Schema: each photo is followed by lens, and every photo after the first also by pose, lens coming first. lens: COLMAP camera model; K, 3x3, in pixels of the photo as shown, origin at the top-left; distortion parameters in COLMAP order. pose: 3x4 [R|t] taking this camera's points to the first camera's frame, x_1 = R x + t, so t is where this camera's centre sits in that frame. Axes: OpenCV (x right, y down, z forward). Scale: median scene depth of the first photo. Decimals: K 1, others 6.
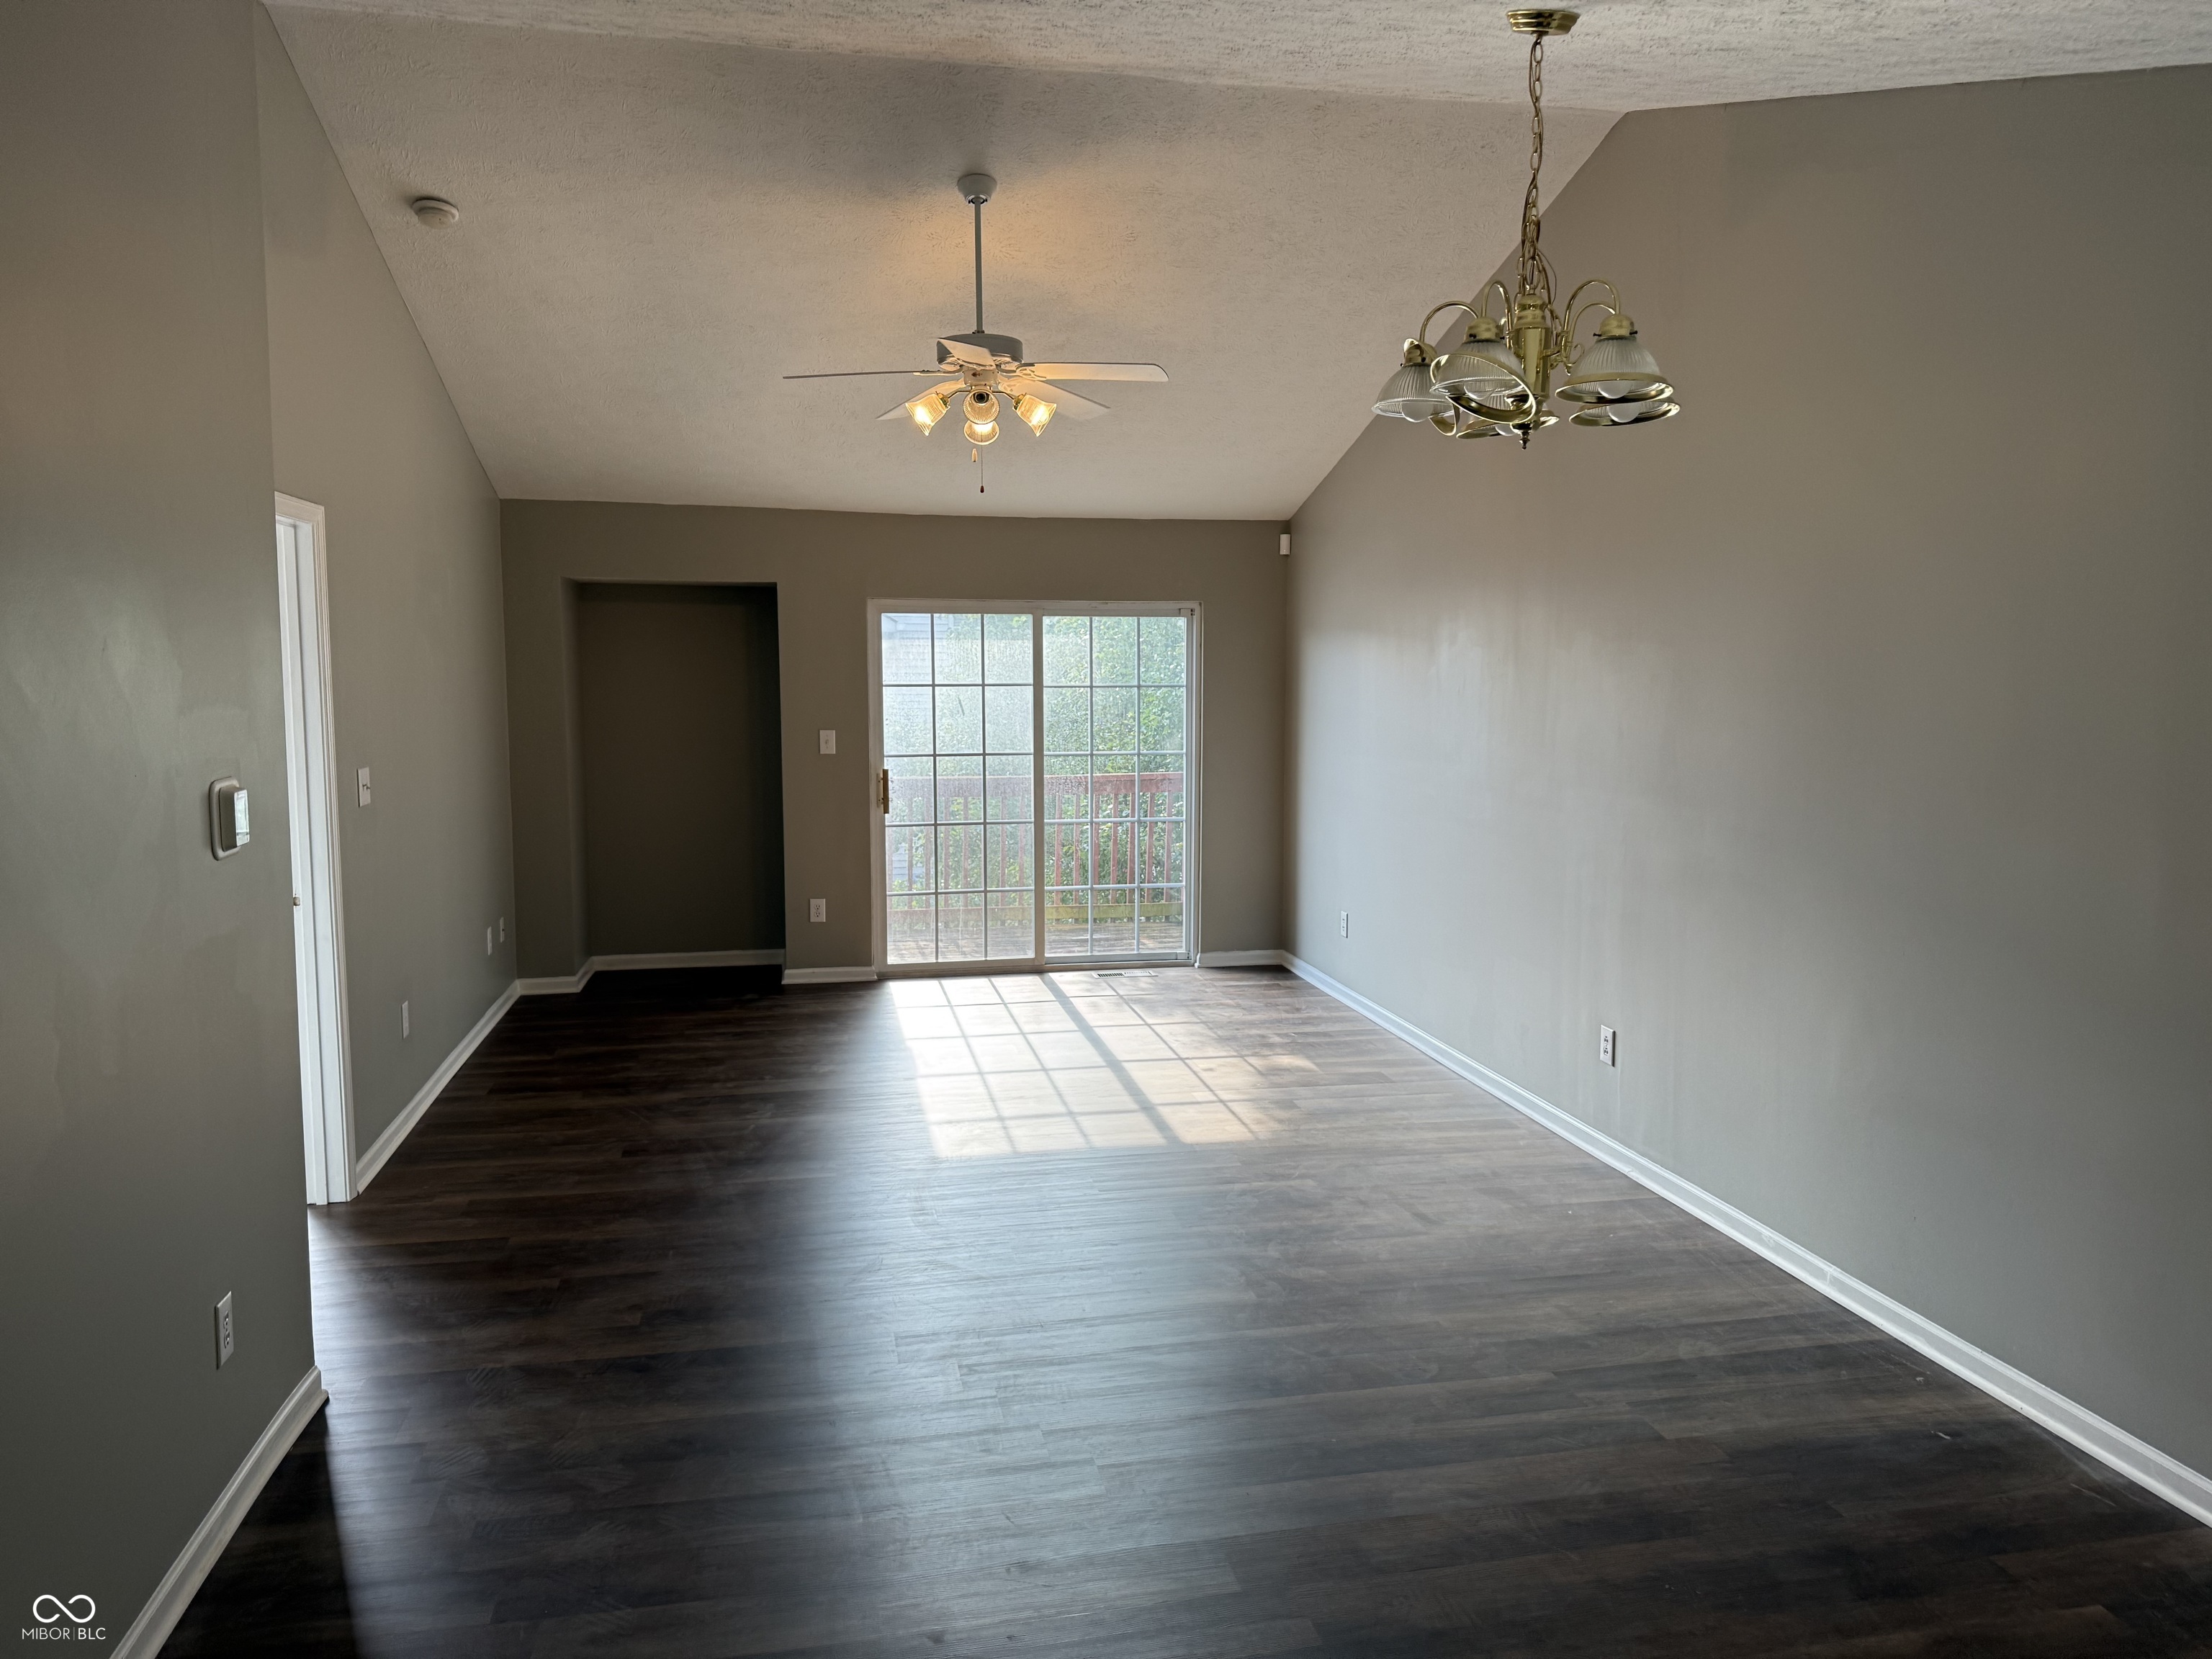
lens RADIAL K [[1556.4, 0, 1133.2], [0, 1556.4, 831.6], [0, 0, 1]] dist [0.110953, -0.216347]
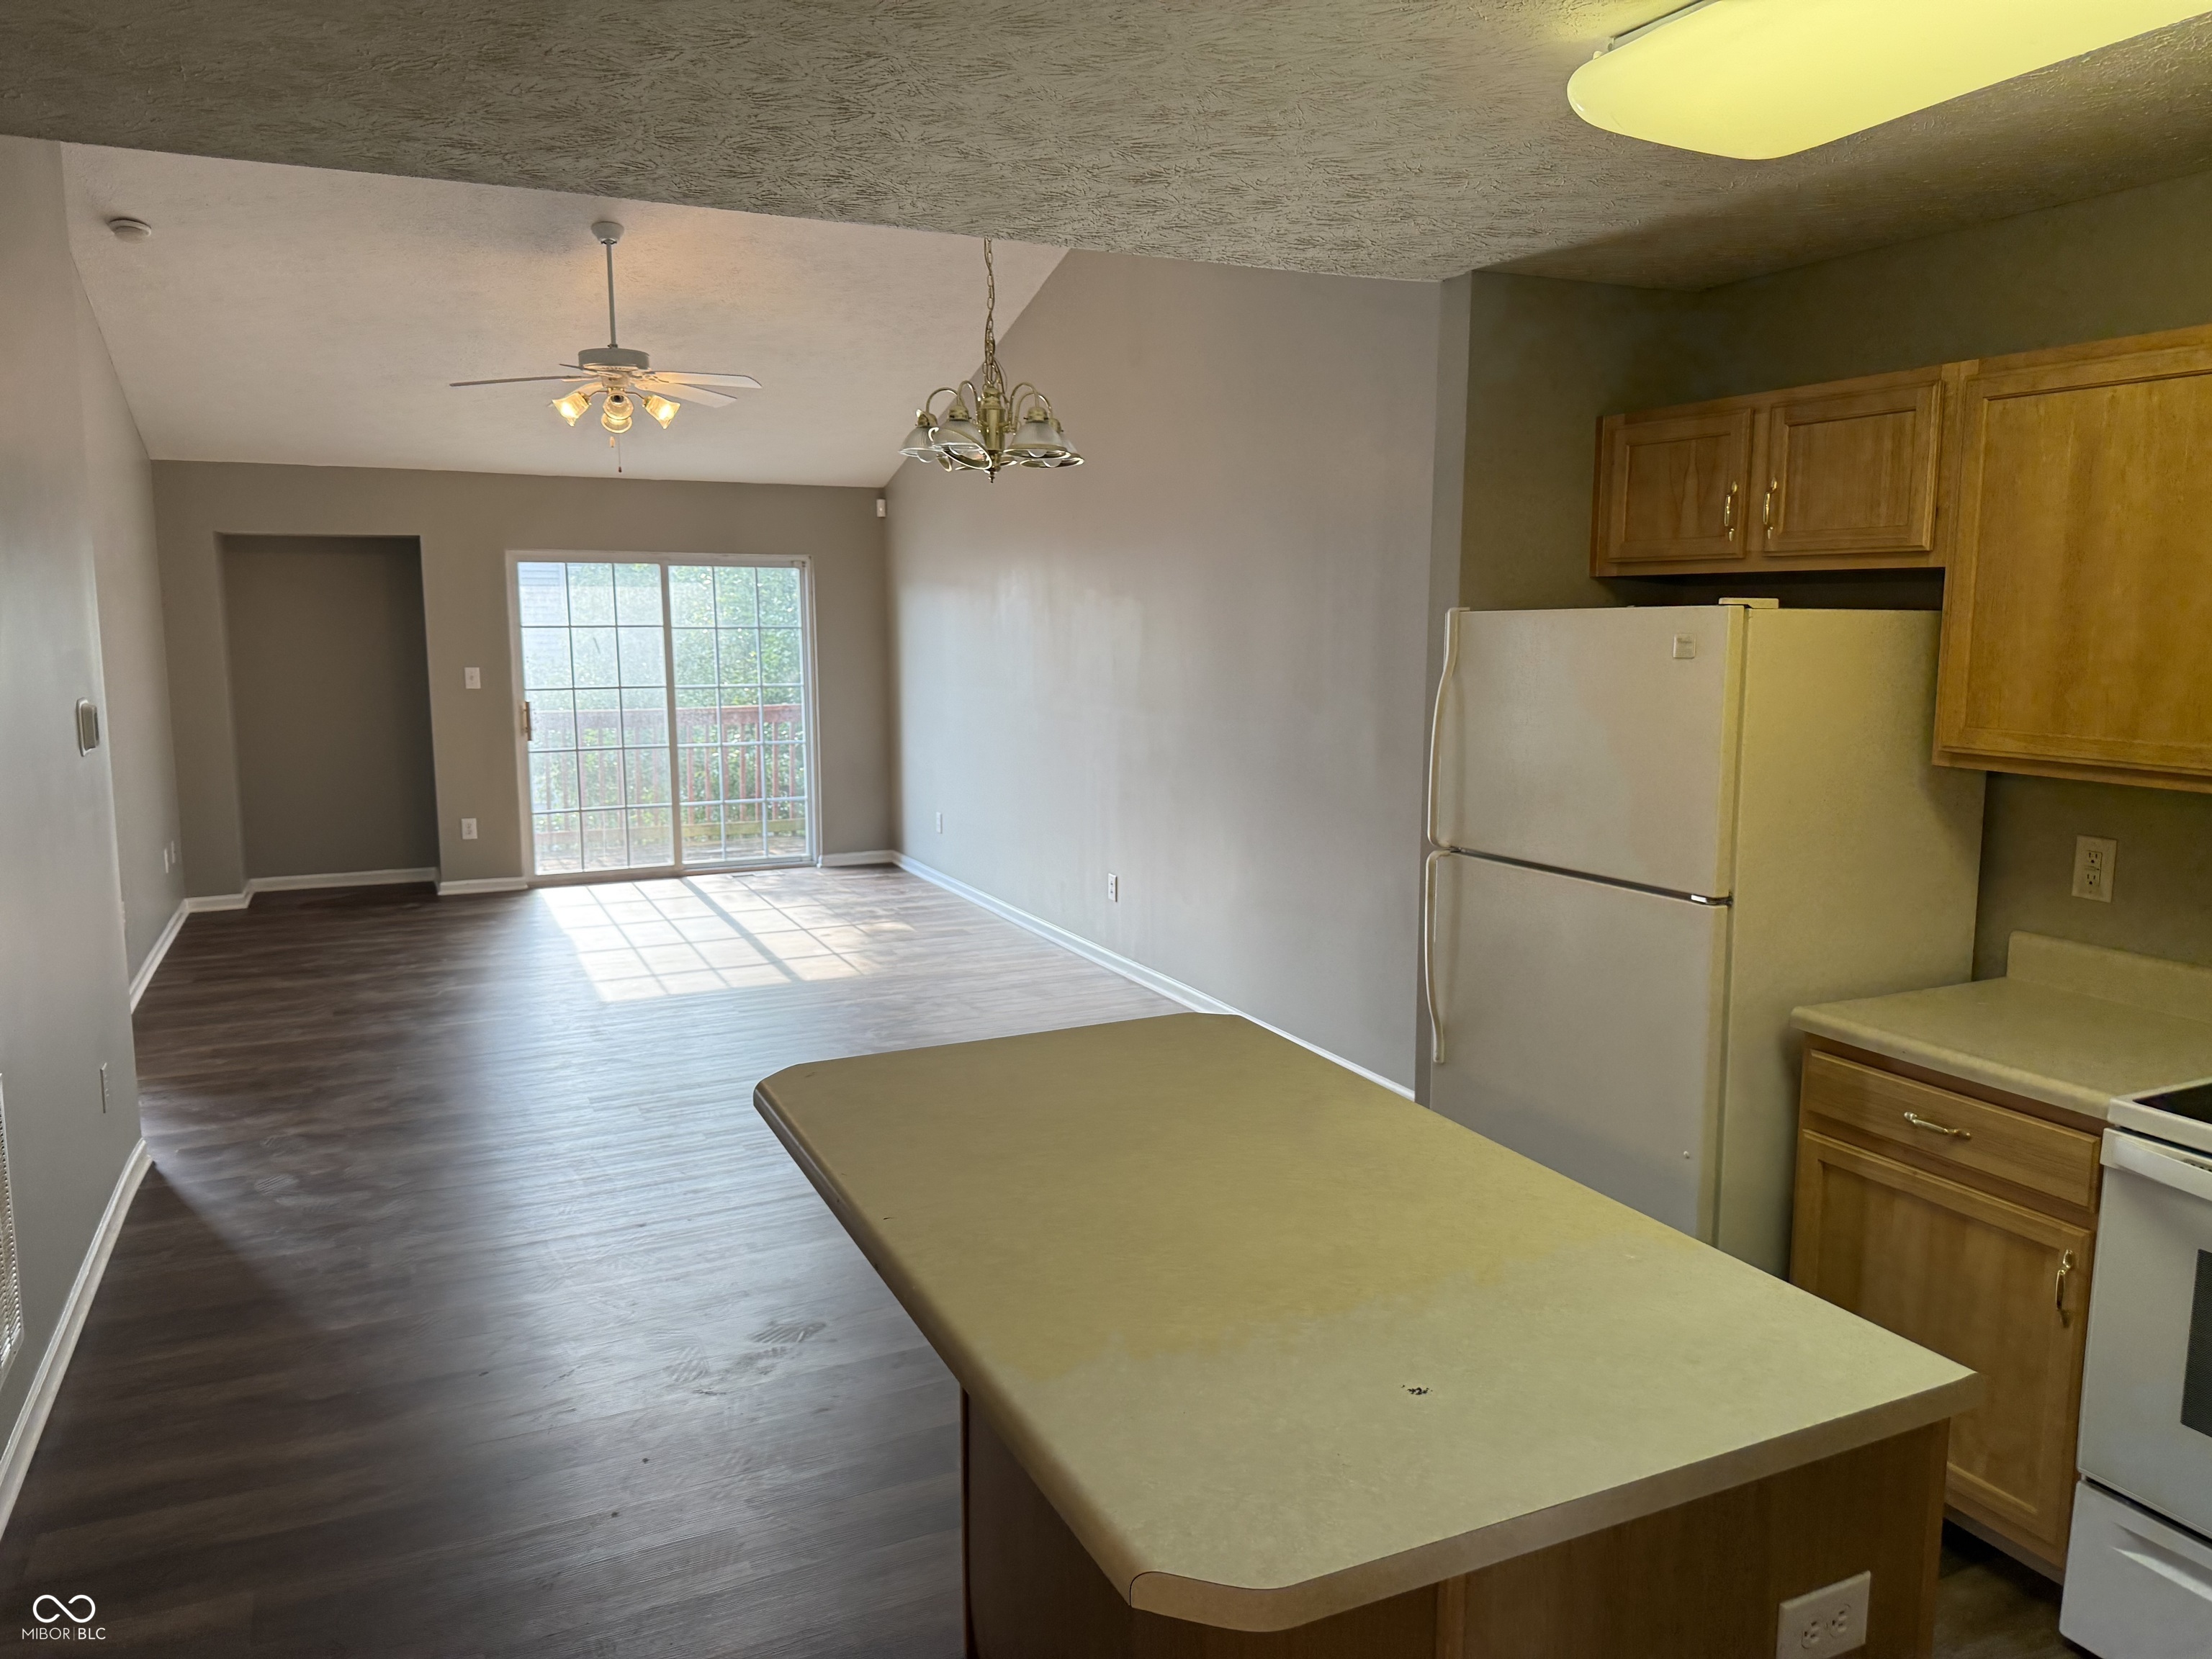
lens RADIAL K [[1556.4, 0, 1133.2], [0, 1556.4, 831.6], [0, 0, 1]] dist [0.110953, -0.216347]
pose [[0.972924, -0.034073, 0.228601, 0.003129], [0.025490, 0.998859, 0.040395, 0.019679], [-0.229717, -0.033474, 0.972682, -0.220558]]
